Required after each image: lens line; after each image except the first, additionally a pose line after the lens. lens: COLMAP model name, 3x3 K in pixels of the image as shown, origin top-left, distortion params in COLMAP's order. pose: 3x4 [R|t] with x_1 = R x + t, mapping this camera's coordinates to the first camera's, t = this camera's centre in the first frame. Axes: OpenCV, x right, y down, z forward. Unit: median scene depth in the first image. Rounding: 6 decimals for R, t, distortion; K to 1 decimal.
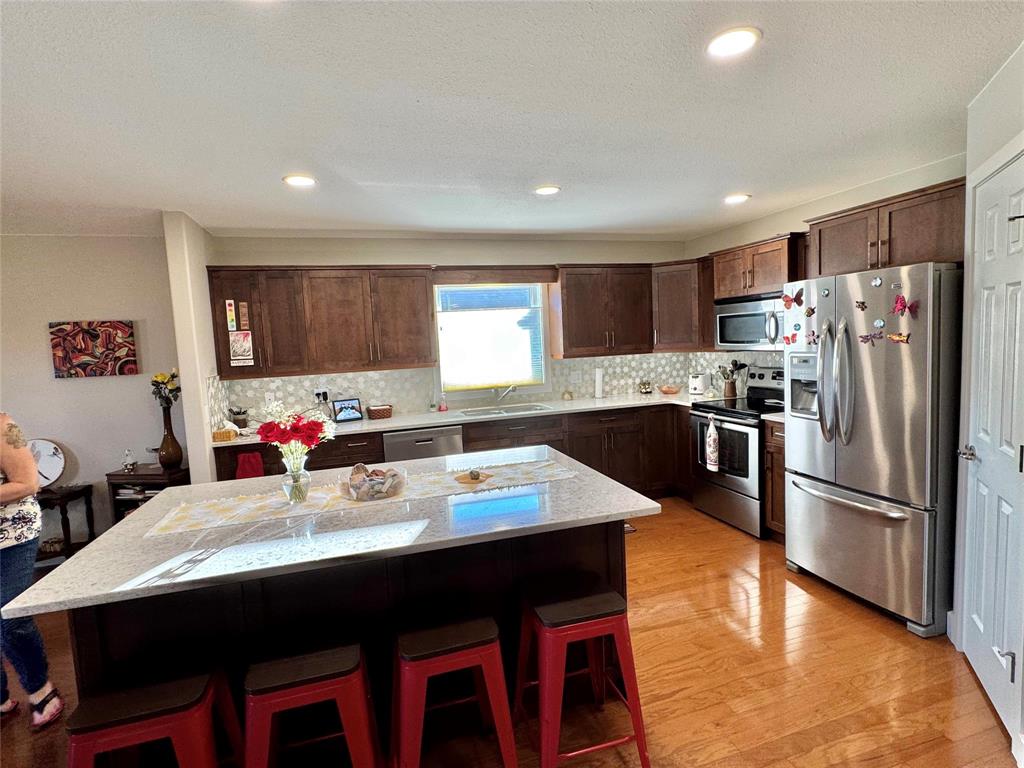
lens RADIAL K [[510.6, 0, 512.0], [0, 510.6, 384.0], [0, 0, 1]] dist [-0.000553, 0.000049]
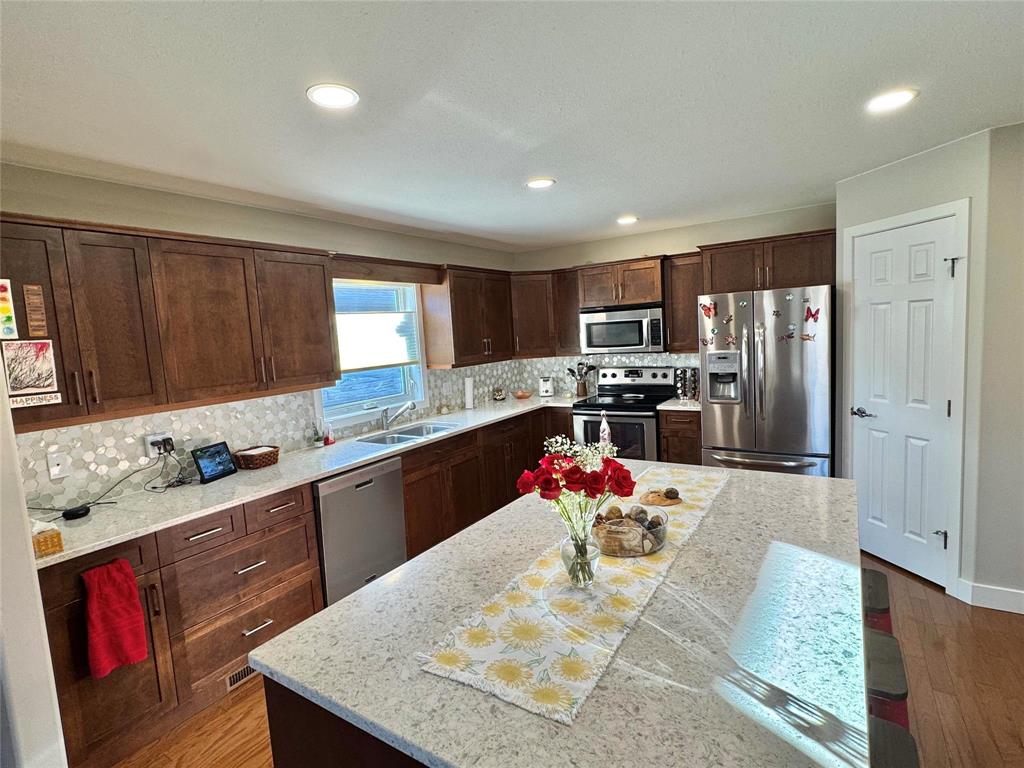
lens RADIAL K [[510.6, 0, 512.0], [0, 510.6, 384.0], [0, 0, 1]] dist [-0.000553, 0.000049]
pose [[0.765799, -0.064121, 0.639875, -0.453919], [0.079707, 0.996808, 0.004495, -0.020001], [-0.638121, 0.047561, 0.768466, 0.264897]]
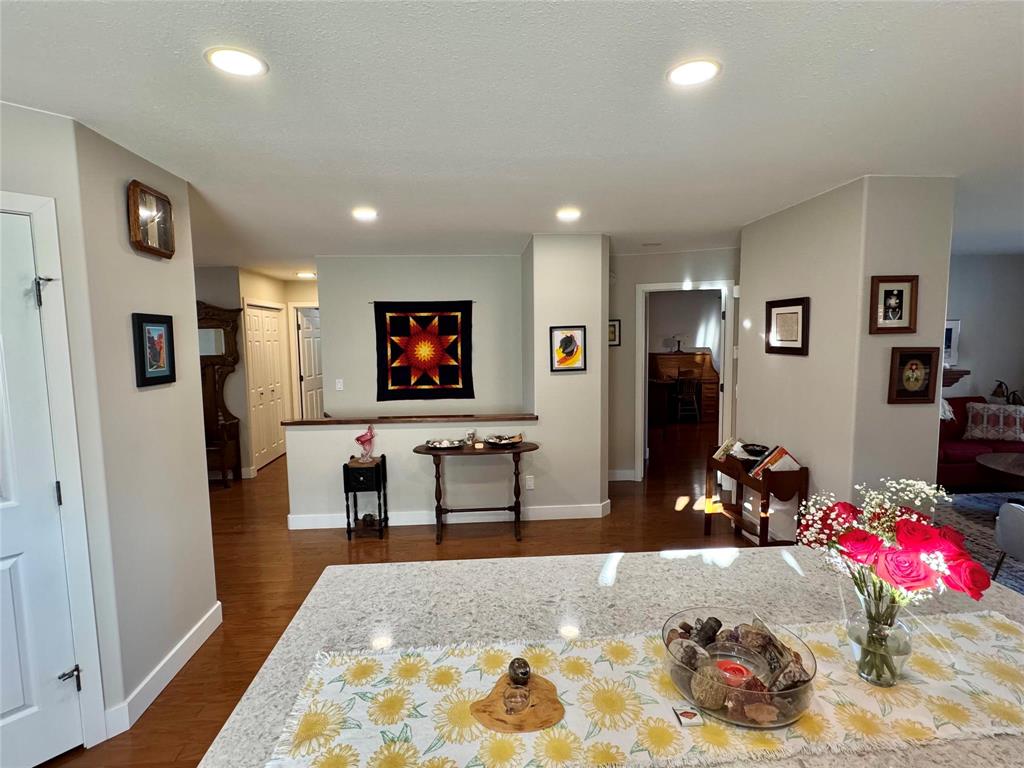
lens RADIAL K [[510.6, 0, 512.0], [0, 510.6, 384.0], [0, 0, 1]] dist [-0.000553, 0.000049]
pose [[-0.973296, 0.038560, 0.226293, -0.097365], [0.078314, 0.982427, 0.169425, -0.083968], [-0.215783, 0.182623, -0.959211, 0.757336]]
